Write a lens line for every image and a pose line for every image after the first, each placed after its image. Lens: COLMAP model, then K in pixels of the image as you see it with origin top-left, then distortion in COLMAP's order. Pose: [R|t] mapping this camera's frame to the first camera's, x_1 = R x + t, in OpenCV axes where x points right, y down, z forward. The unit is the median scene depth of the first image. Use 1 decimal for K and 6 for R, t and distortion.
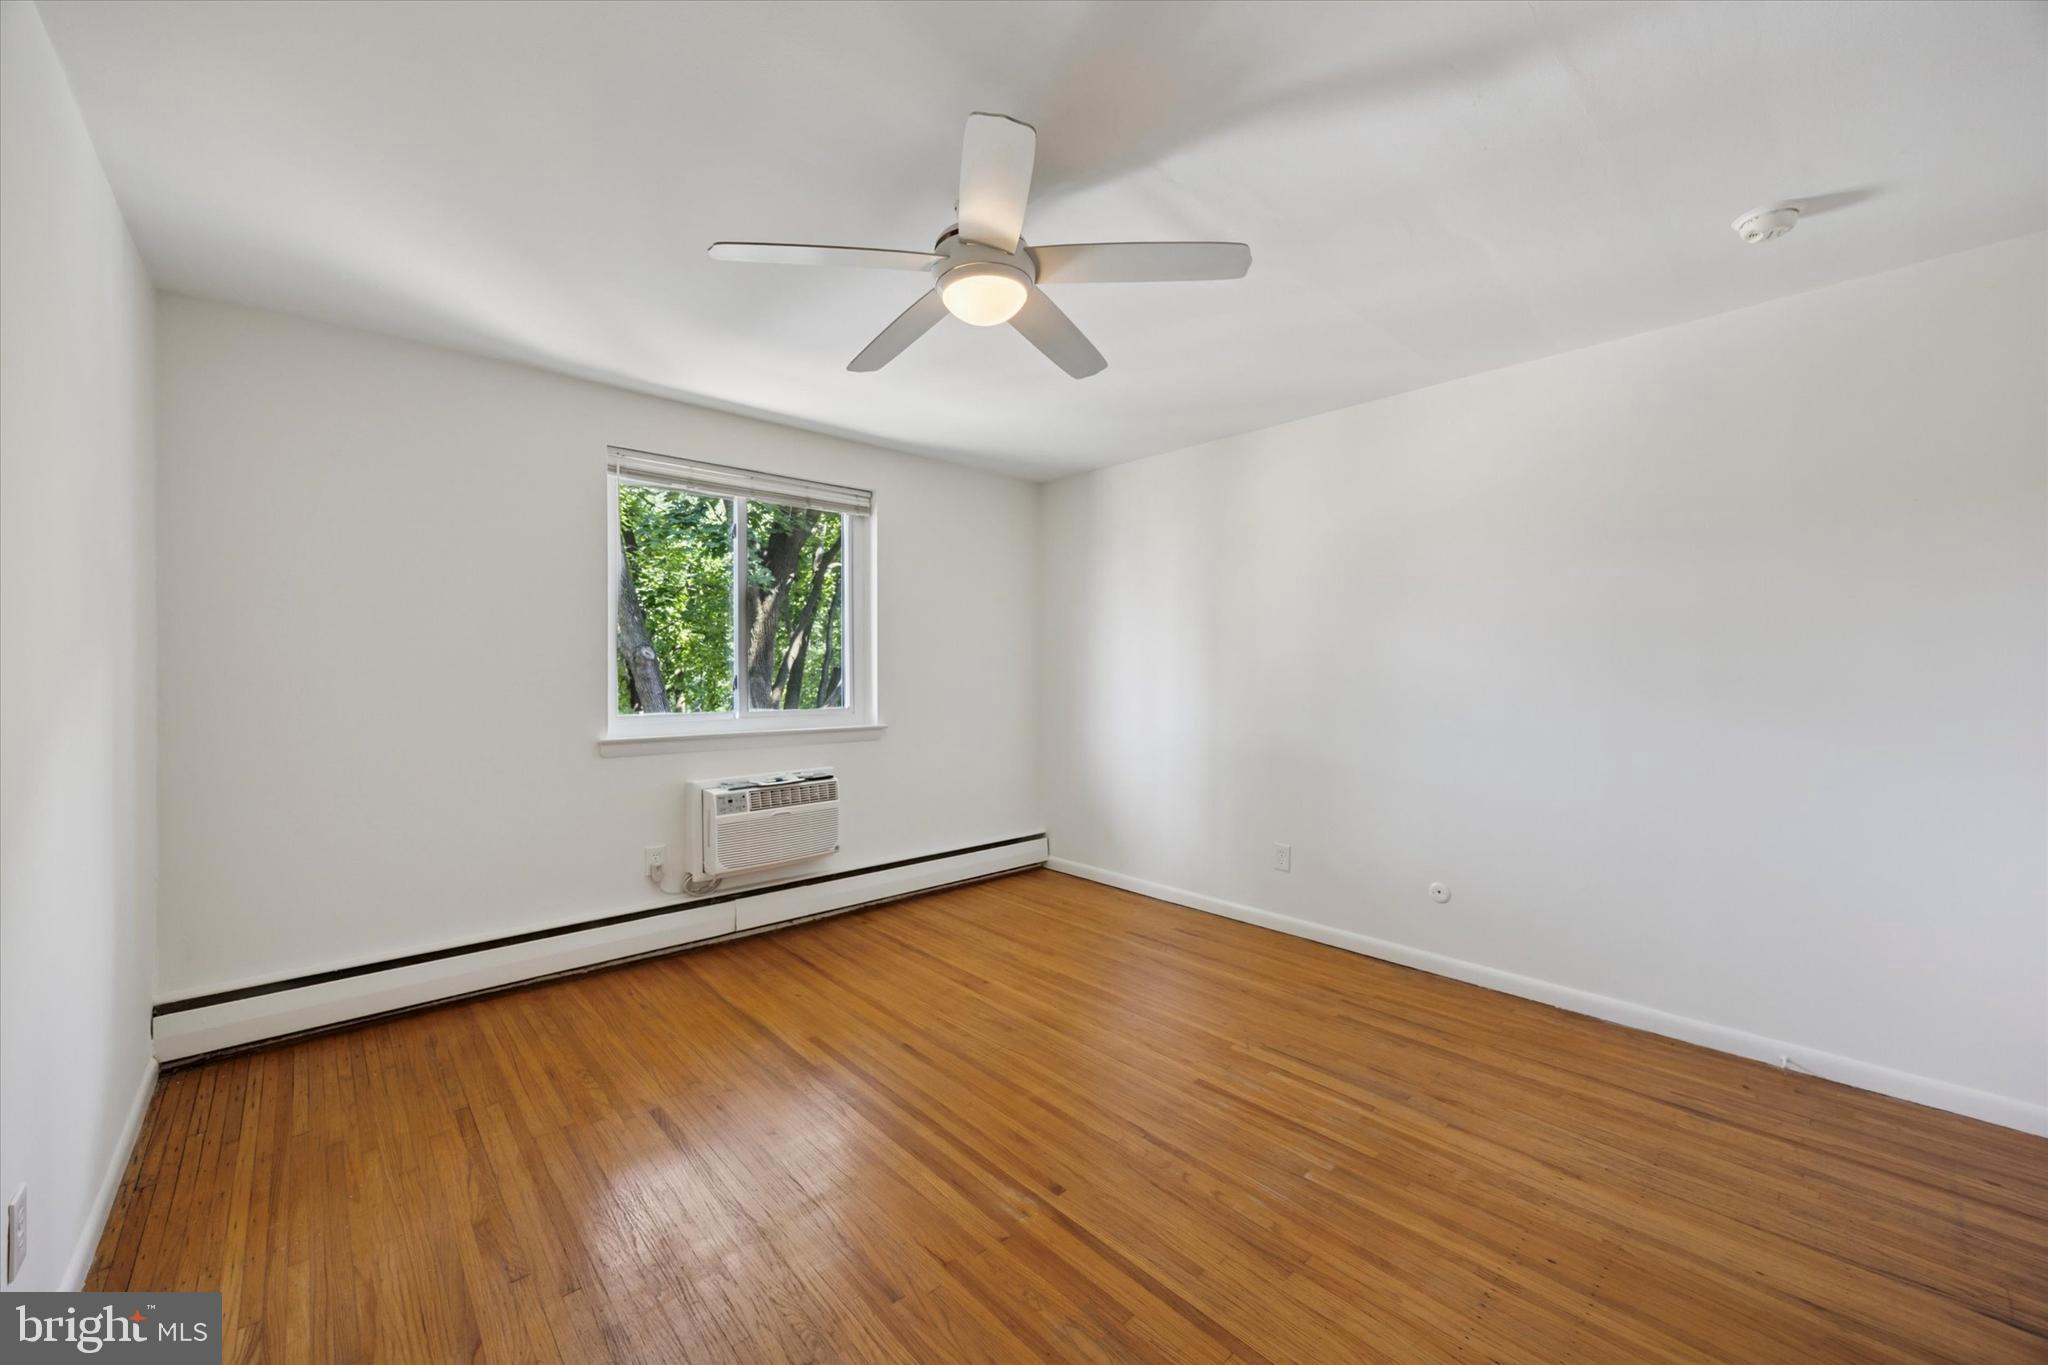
lens RADIAL K [[779.5, 0, 1014.2], [0, 779.5, 677.3], [0, 0, 1]] dist [-0.001764, 0.000534]
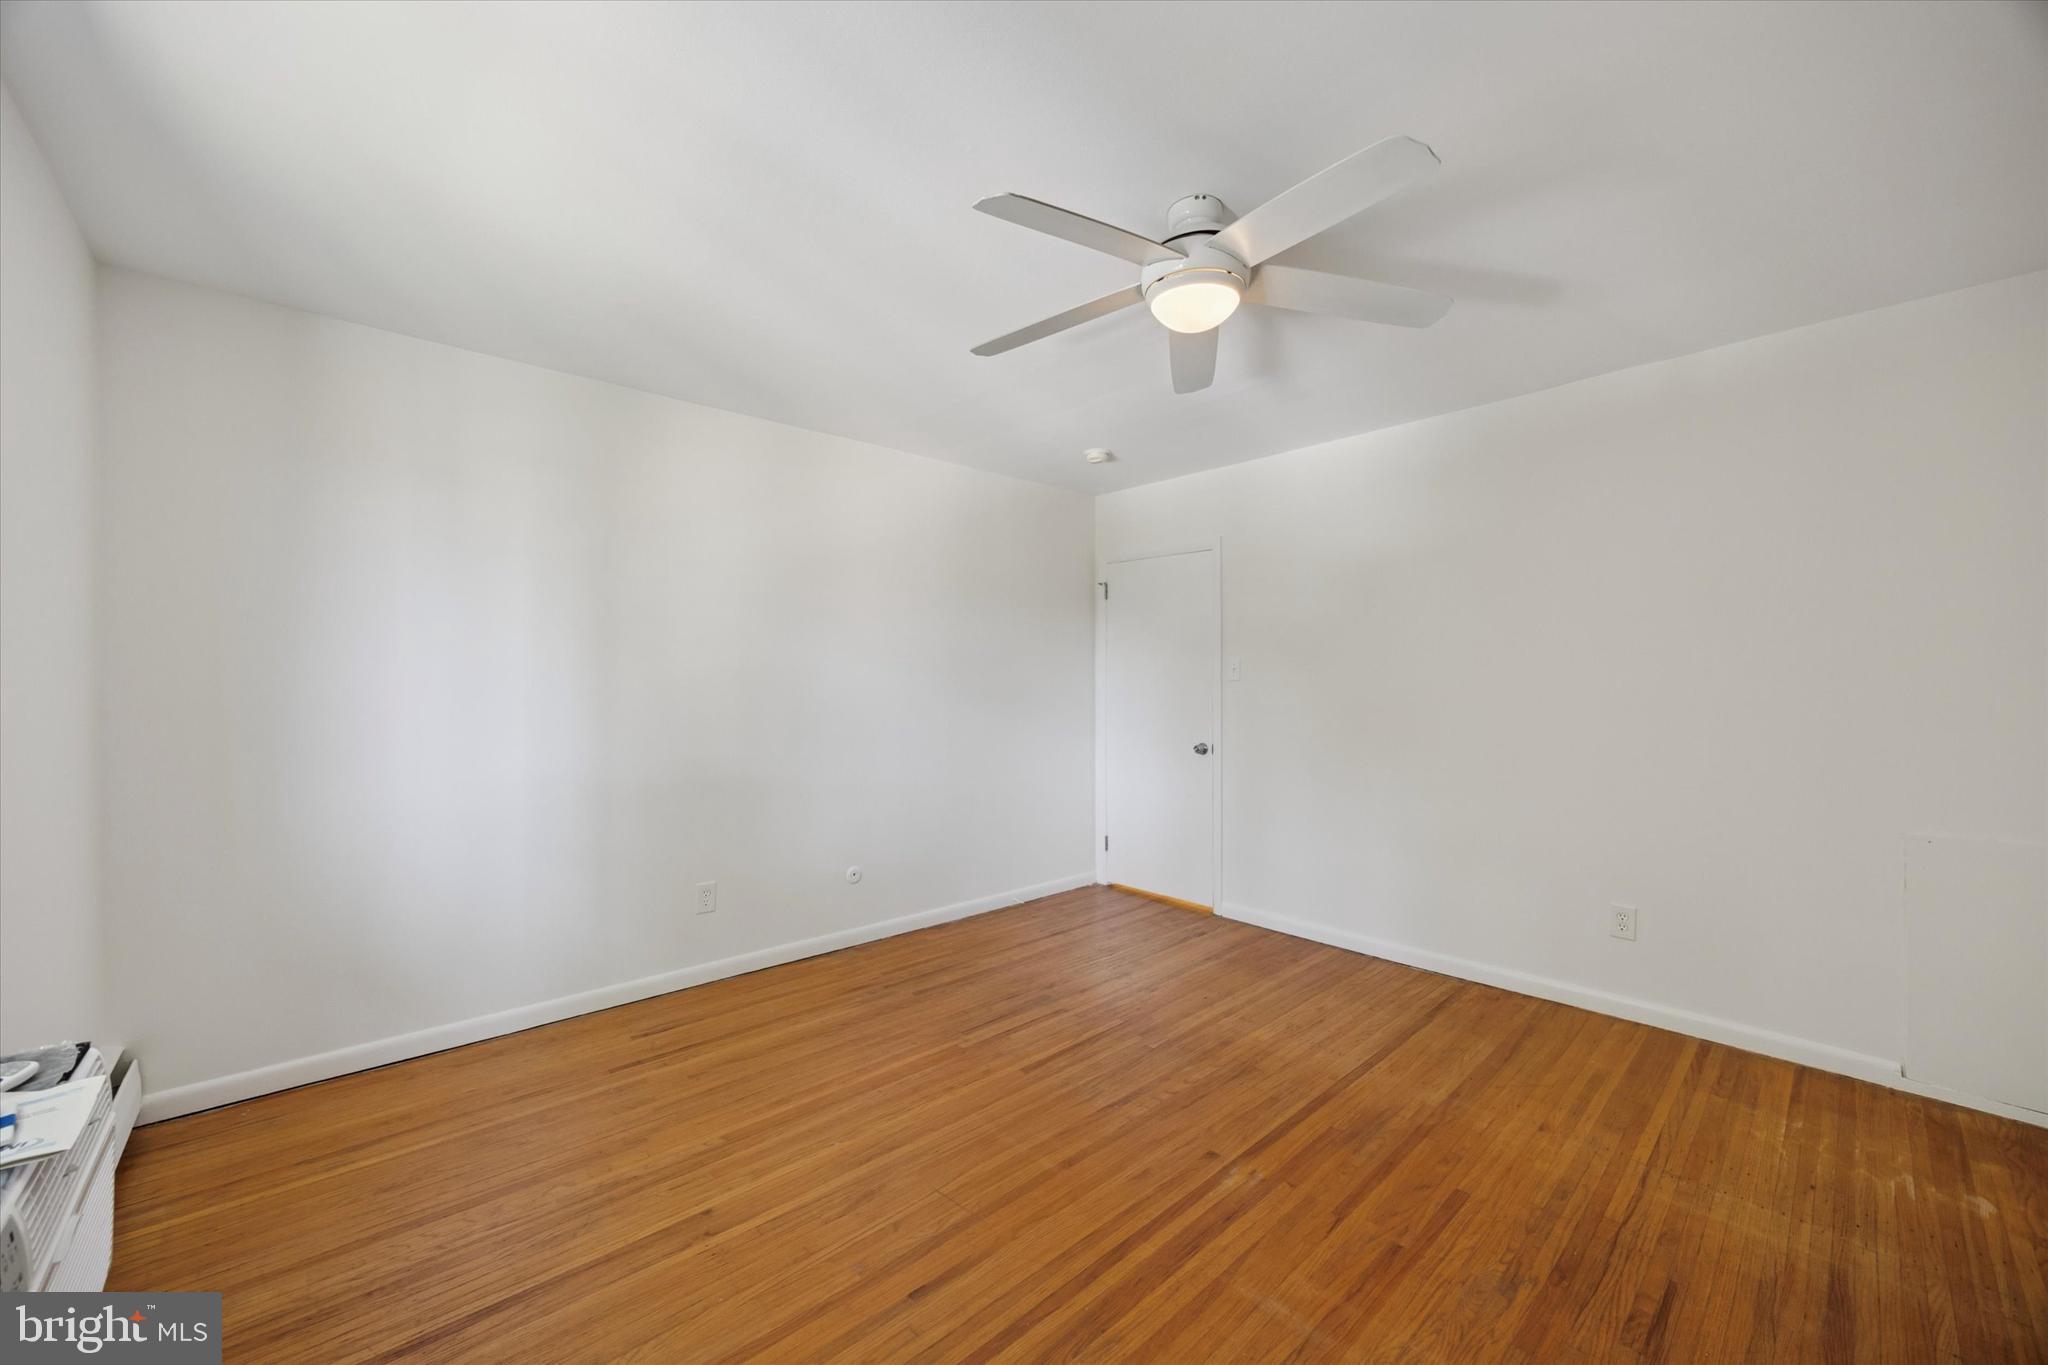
lens RADIAL K [[779.5, 0, 1024.7], [0, 779.5, 684.1], [0, 0, 1]] dist [-0.001764, 0.000534]
pose [[-0.004905, -0.001172, 0.999987, -0.700973], [0.008967, 0.999959, 0.001215, -0.008278], [-0.999948, 0.008973, -0.004895, 0.848580]]
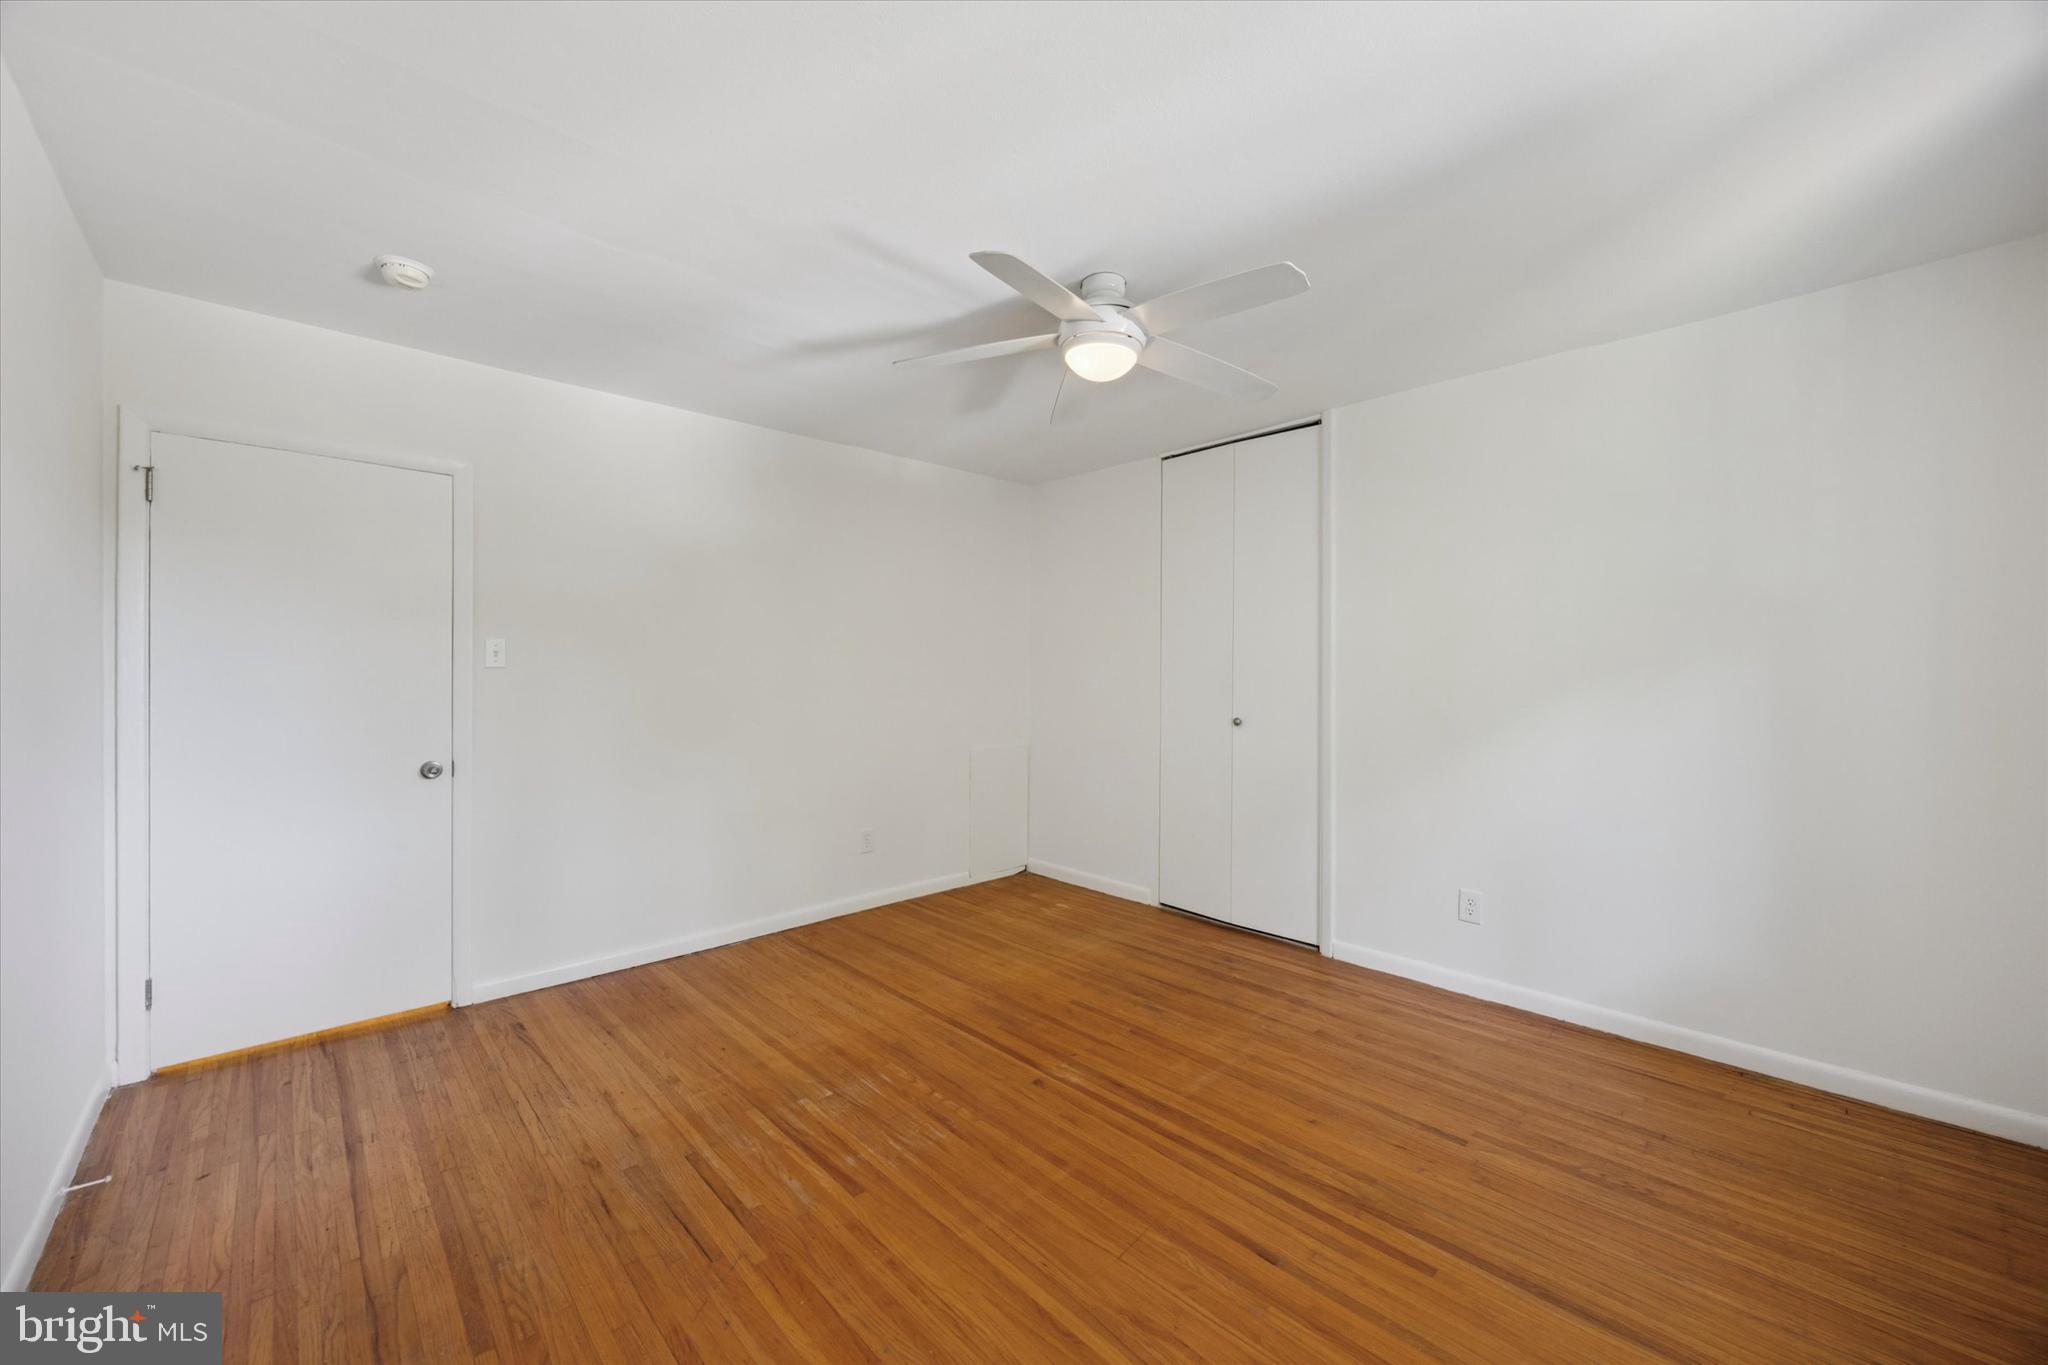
lens RADIAL K [[779.5, 0, 1015.7], [0, 779.5, 678.7], [0, 0, 1]] dist [-0.001764, 0.000534]
pose [[-0.999792, -0.002228, -0.020272, 0.079513], [-0.002557, 0.999866, 0.016200, -0.013368], [0.020234, 0.016248, -0.999663, 1.514118]]
